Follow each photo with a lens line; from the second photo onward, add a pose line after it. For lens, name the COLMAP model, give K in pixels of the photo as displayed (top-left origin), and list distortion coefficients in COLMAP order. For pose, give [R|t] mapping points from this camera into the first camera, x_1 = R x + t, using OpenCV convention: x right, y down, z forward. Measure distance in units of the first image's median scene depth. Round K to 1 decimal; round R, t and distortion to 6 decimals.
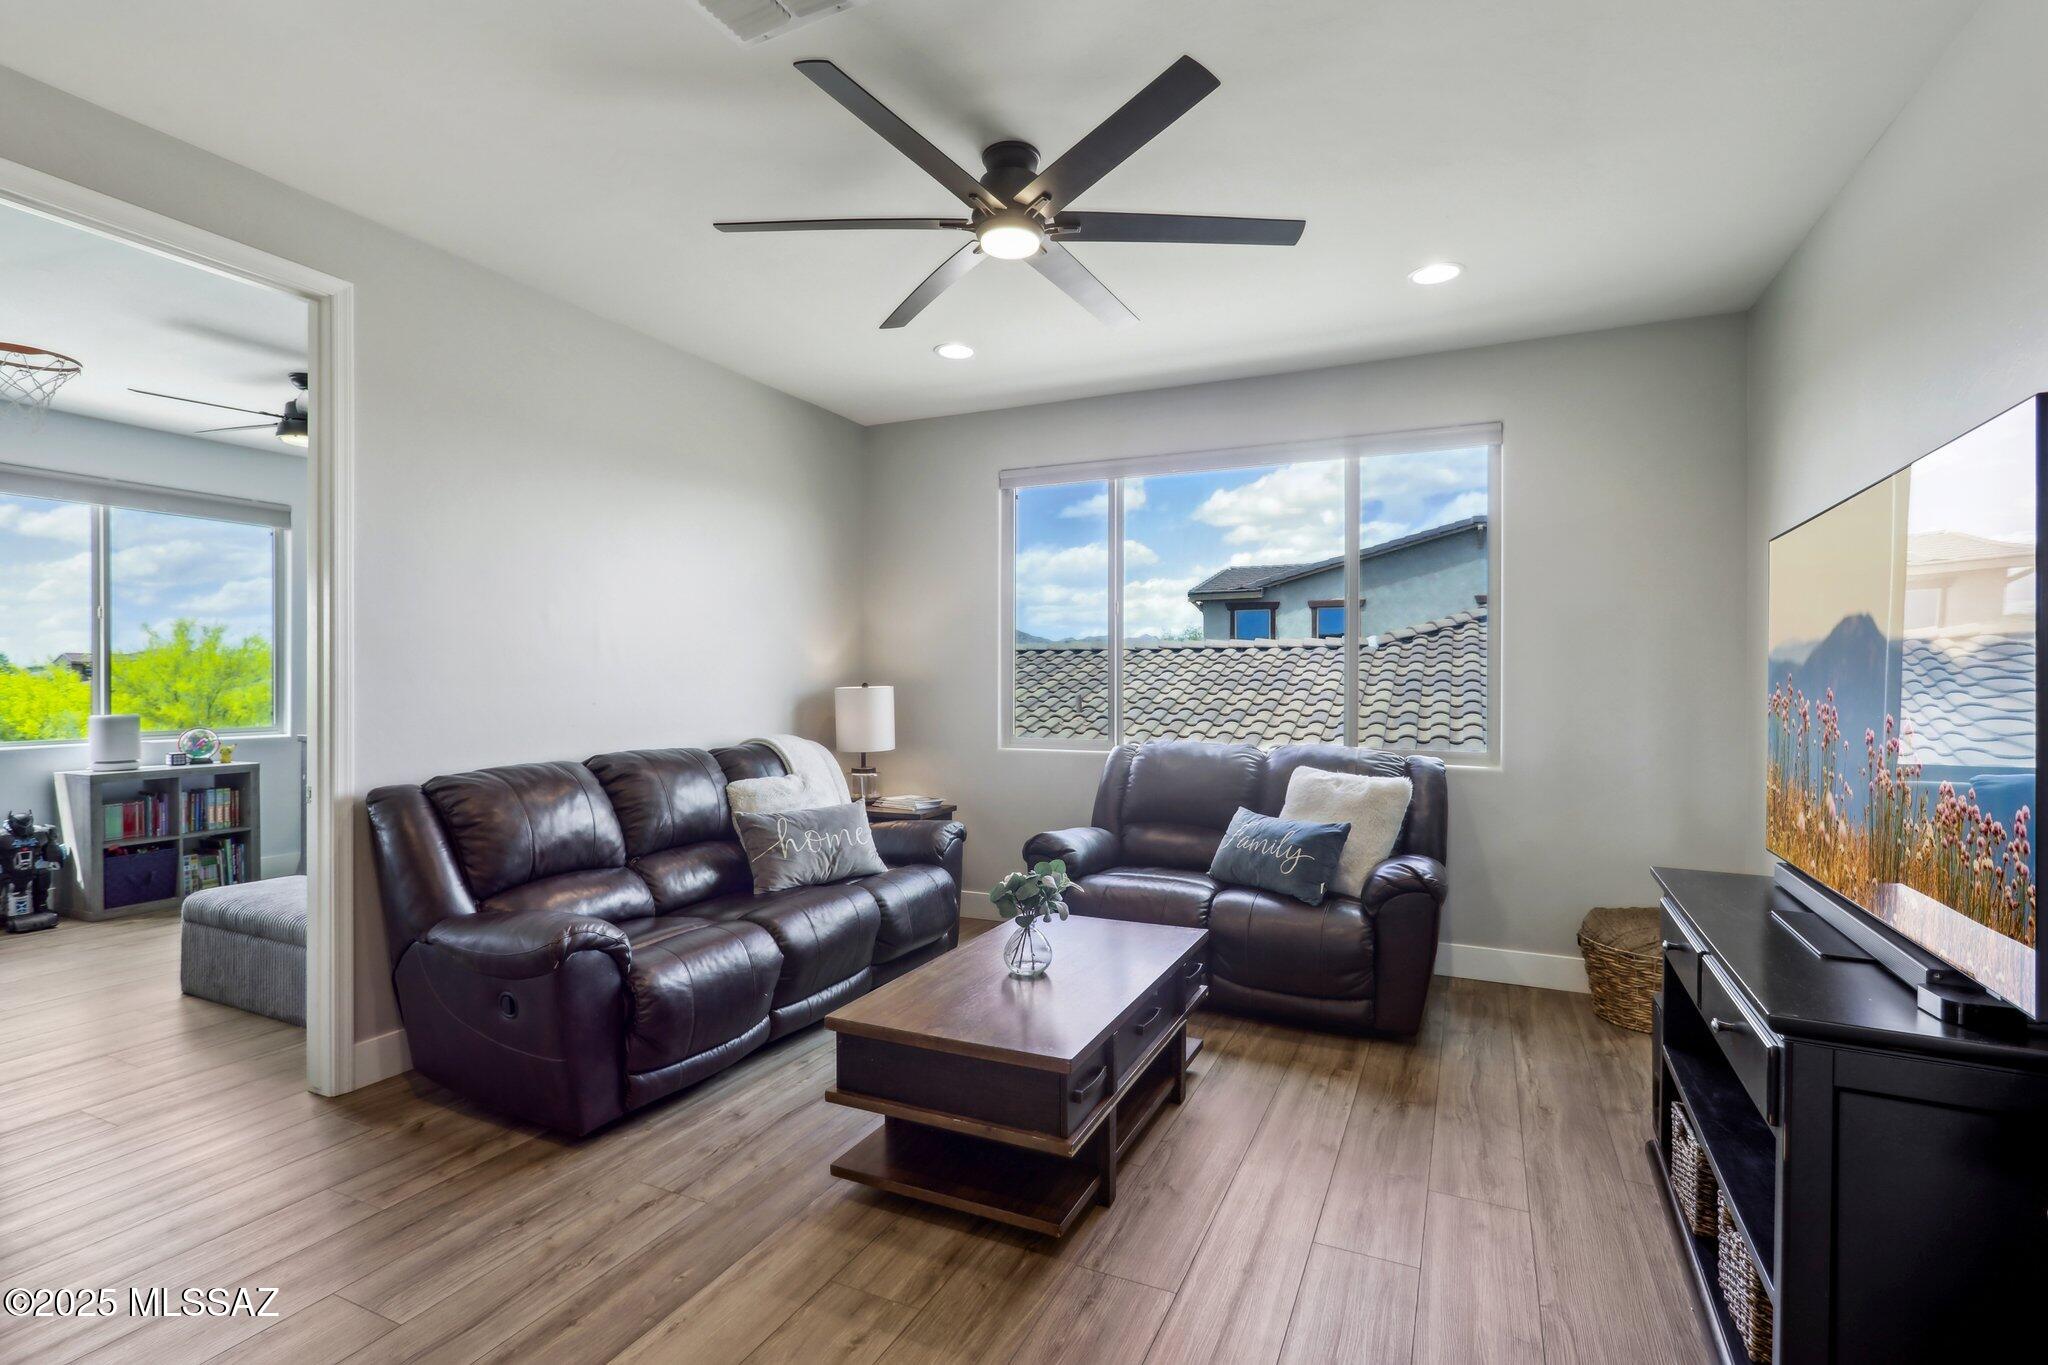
lens RADIAL K [[969.7, 0, 1026.9], [0, 969.7, 682.1], [0, 0, 1]] dist [0.001549, 0.000405]
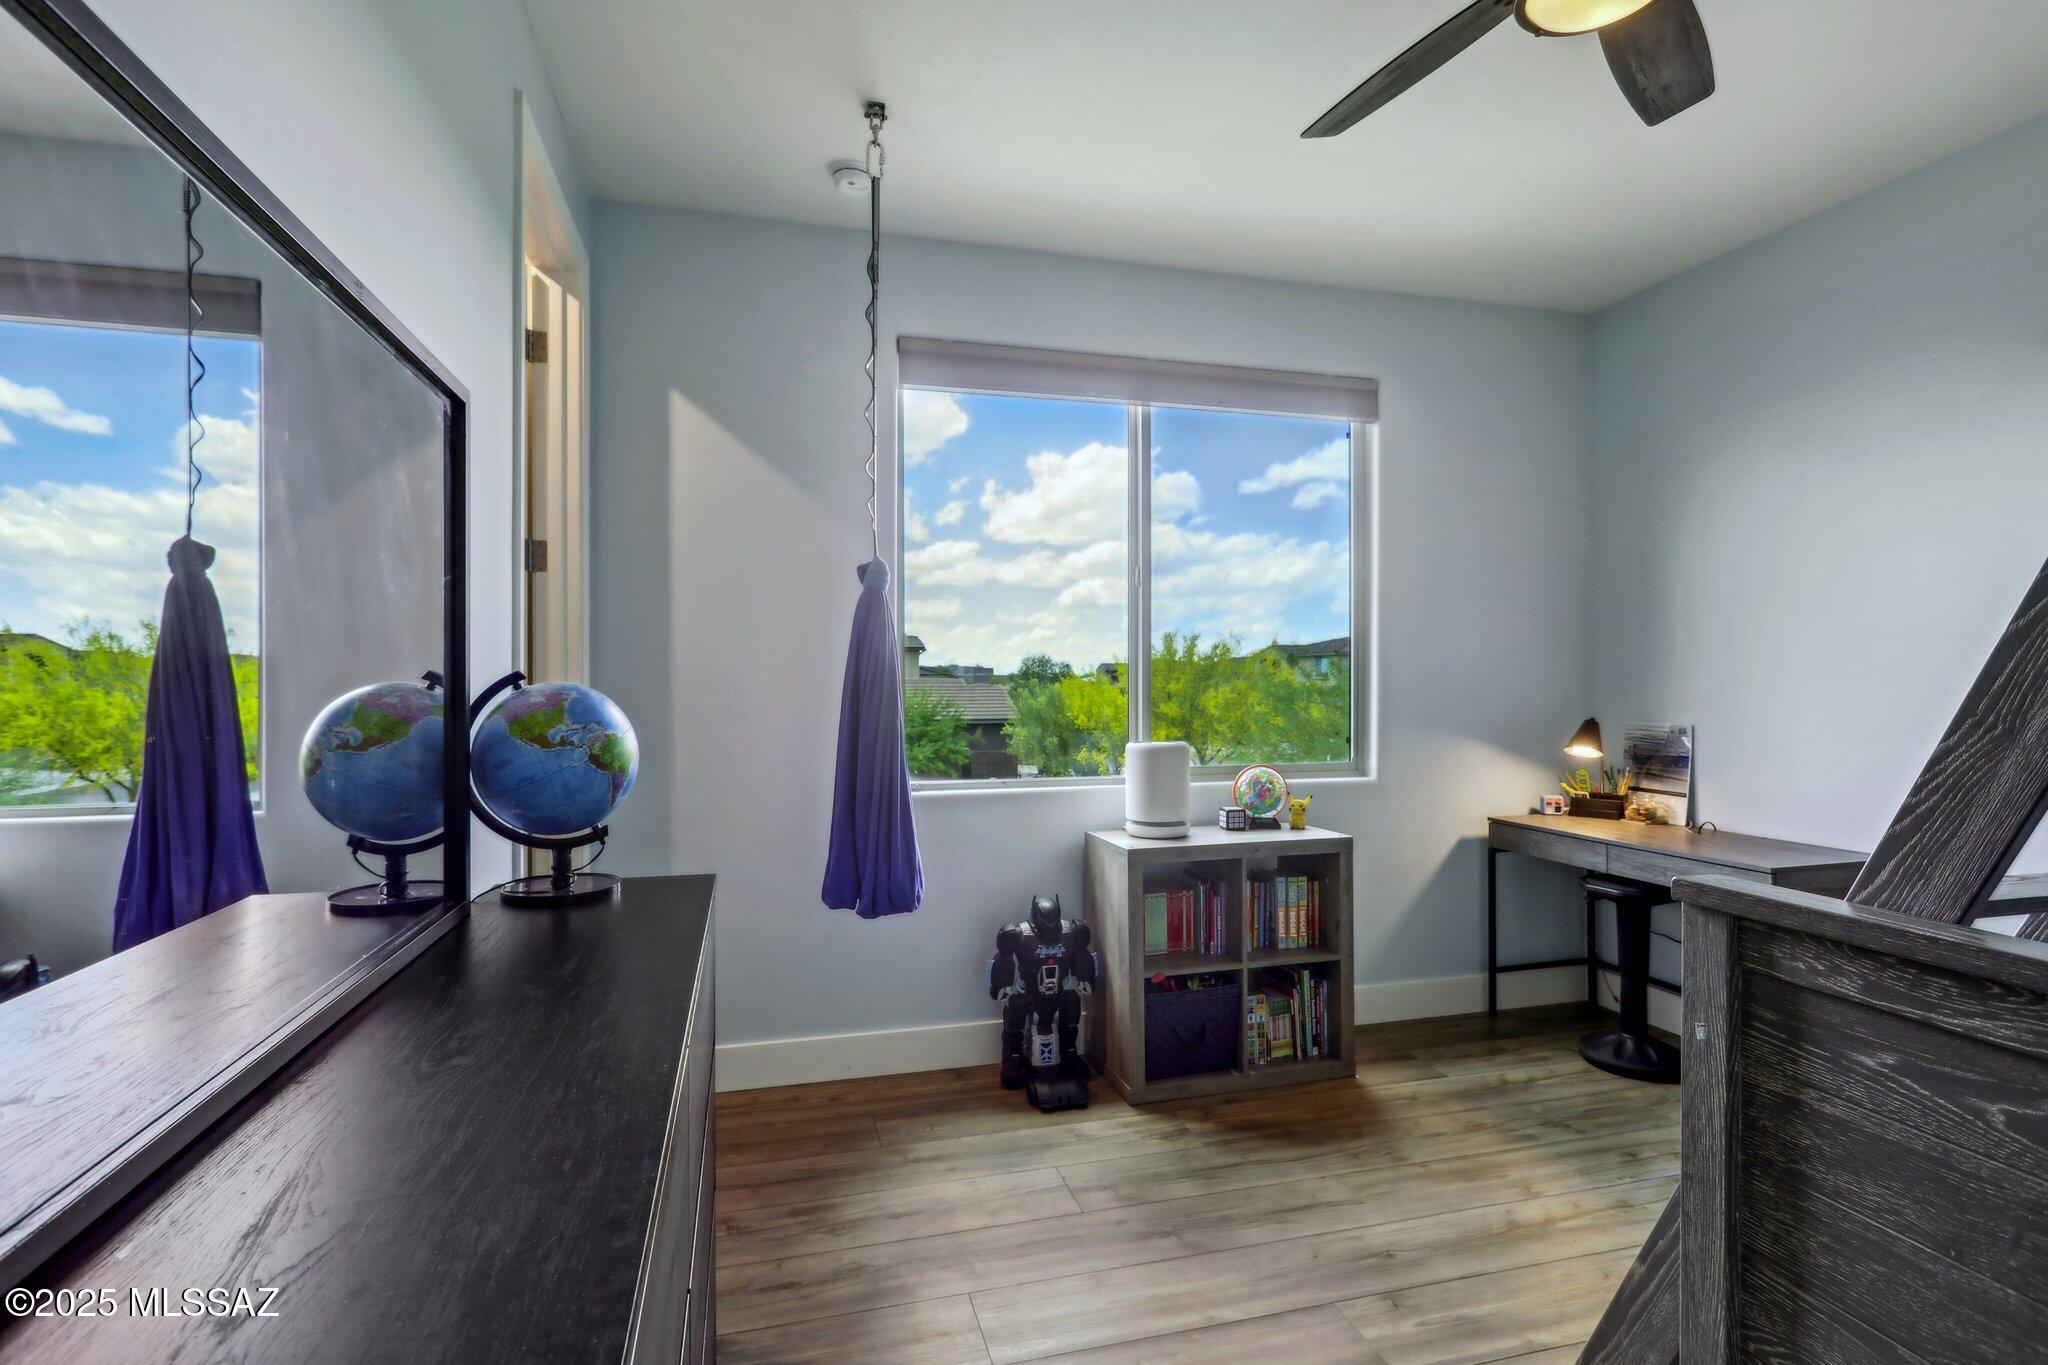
lens RADIAL K [[969.7, 0, 1020.2], [0, 969.7, 680.1], [0, 0, 1]] dist [0.001549, 0.000405]
pose [[0.650395, 0.000525, -0.759596, -0.528705], [-0.003622, 0.999991, -0.002410, -0.002305], [0.759588, 0.004319, 0.650390, 0.535327]]
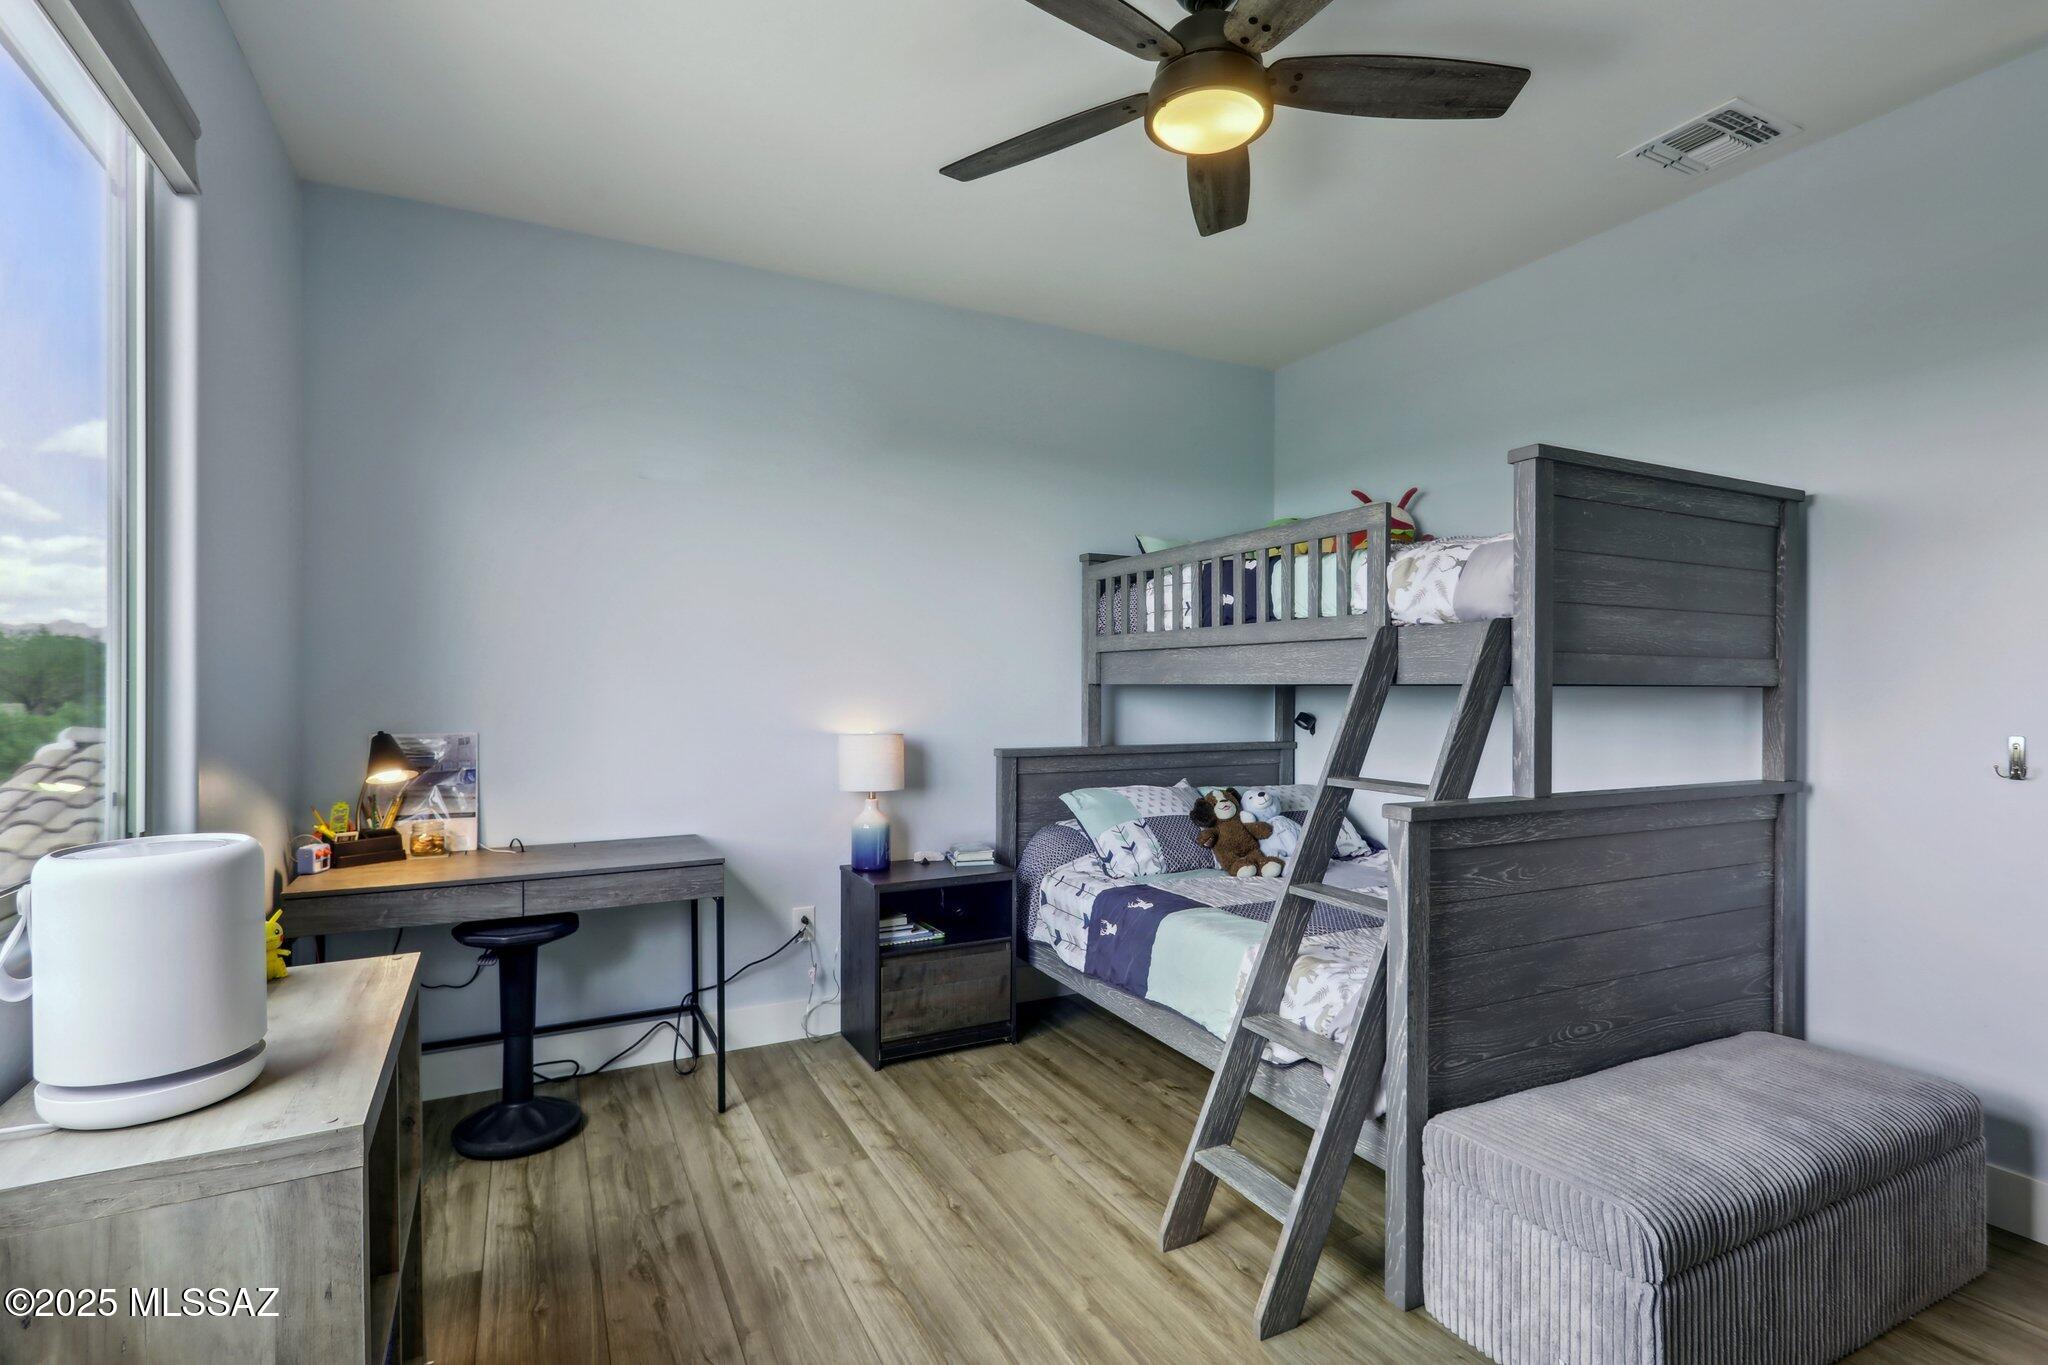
lens RADIAL K [[969.7, 0, 1019.3], [0, 969.7, 688.7], [0, 0, 1]] dist [0.001549, 0.000405]
pose [[0.611981, 0.001249, 0.790872, -0.995904], [0.000710, 0.999997, -0.002128, 0.000005], [-0.790872, 0.001864, 0.611979, 0.704011]]
